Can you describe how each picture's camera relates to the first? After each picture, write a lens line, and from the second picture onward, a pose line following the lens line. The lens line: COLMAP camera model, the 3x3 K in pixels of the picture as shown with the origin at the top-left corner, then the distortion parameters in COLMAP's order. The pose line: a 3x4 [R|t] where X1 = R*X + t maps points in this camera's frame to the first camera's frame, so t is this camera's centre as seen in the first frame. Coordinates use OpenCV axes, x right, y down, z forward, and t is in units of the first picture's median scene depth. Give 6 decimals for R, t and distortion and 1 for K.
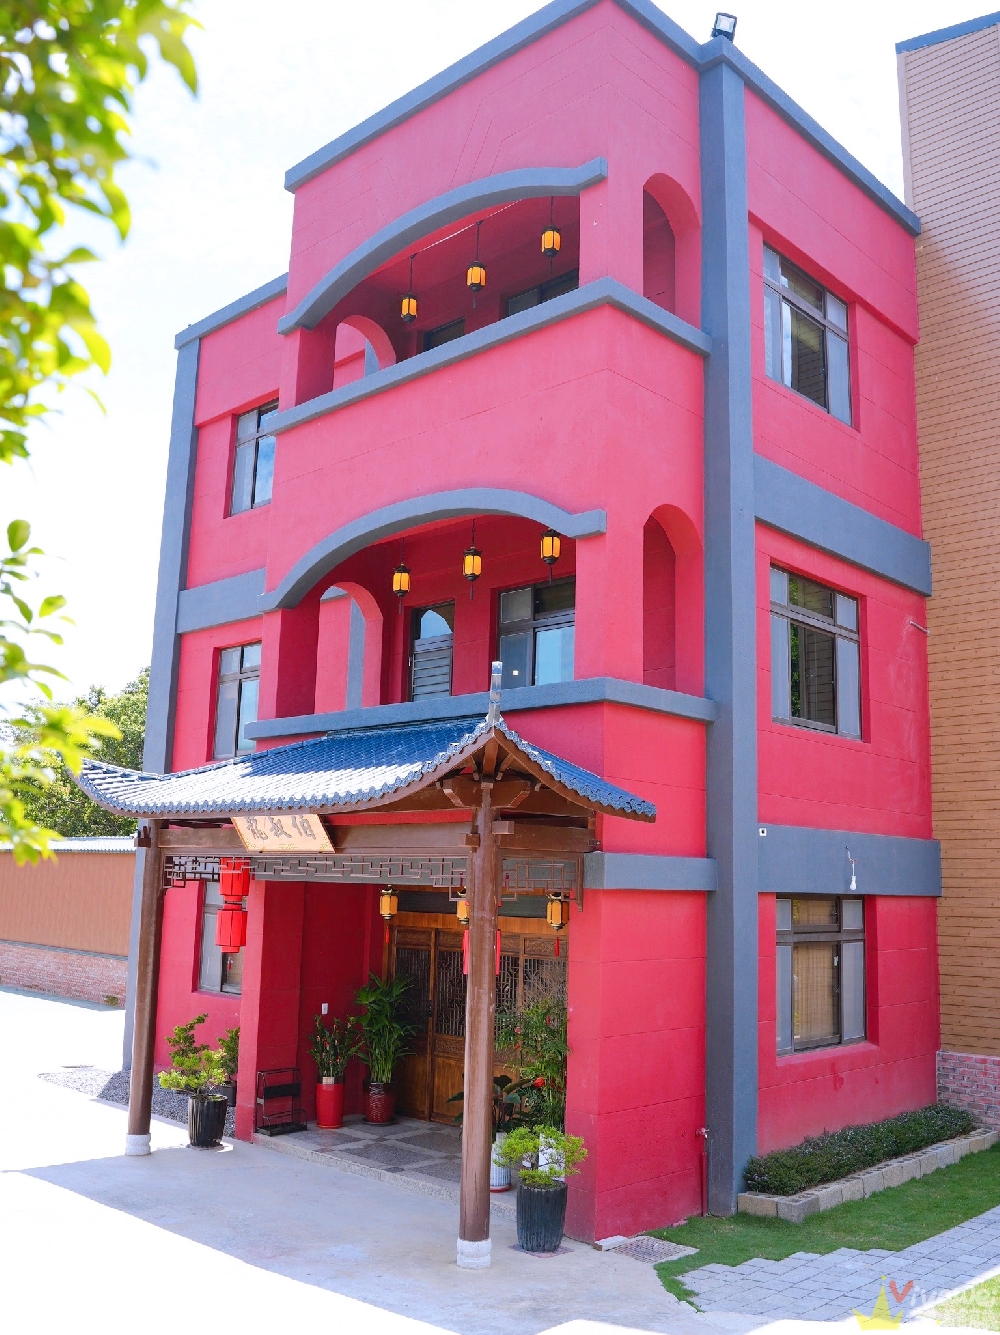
lens RADIAL K [[1188.8, 0, 500.0], [0, 1188.8, 667.5], [0, 0, 1]] dist [-0.106096, 0.000536]
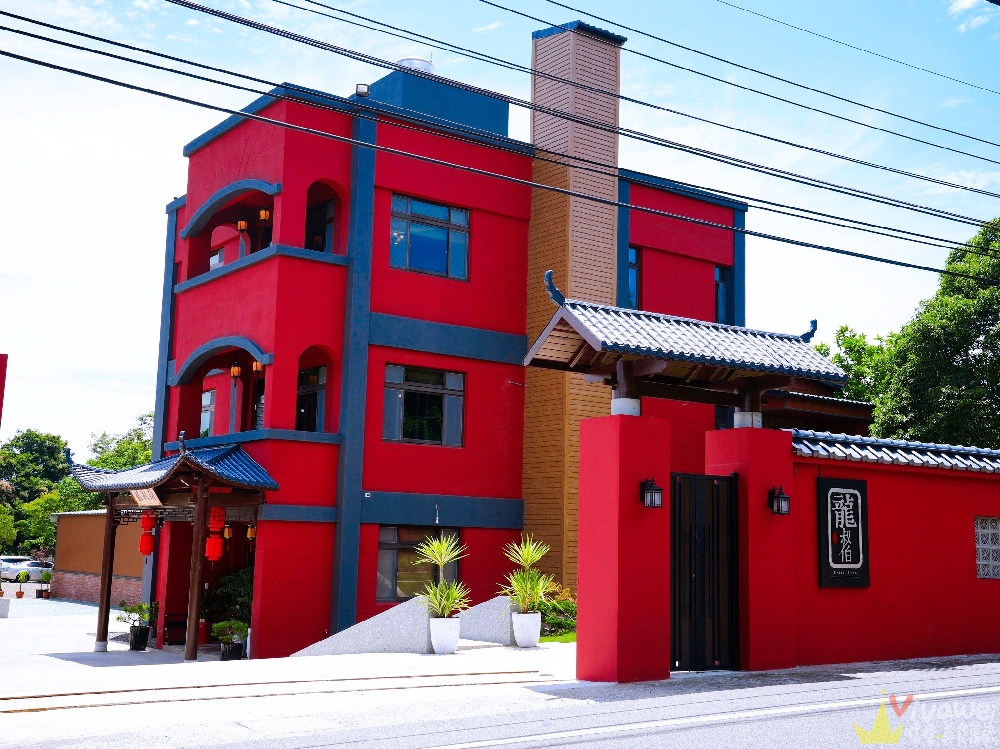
lens RADIAL K [[1162.2, 0, 500.0], [0, 1162.2, 374.5], [0, 0, 1]] dist [0.010288, 0.018321]
pose [[0.988215, -0.024216, -0.151145, 0.699369], [0.028979, 0.999148, 0.029394, -0.119400], [0.150304, -0.033427, 0.988075, -0.925334]]
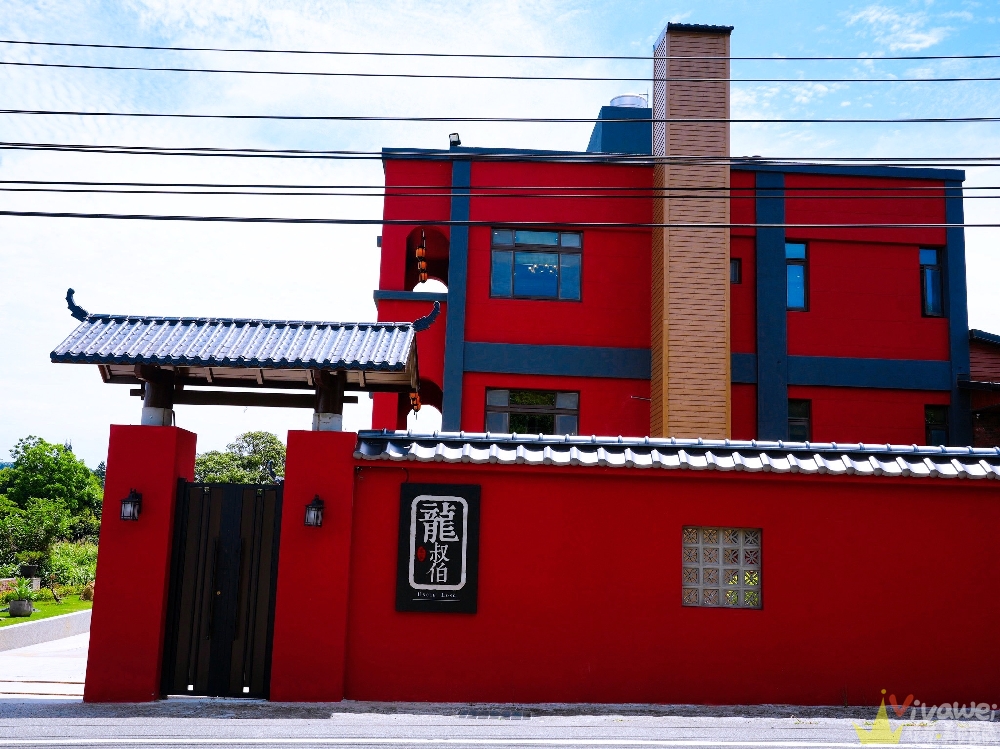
lens RADIAL K [[1040.5, 0, 500.0], [0, 1040.5, 374.5], [0, 0, 1]] dist [-0.059407, 0.002339]
pose [[0.756390, -0.112731, -0.644333, 1.413728], [0.109887, 0.992937, -0.044724, -0.026679], [0.644825, -0.036975, 0.763436, -0.411002]]
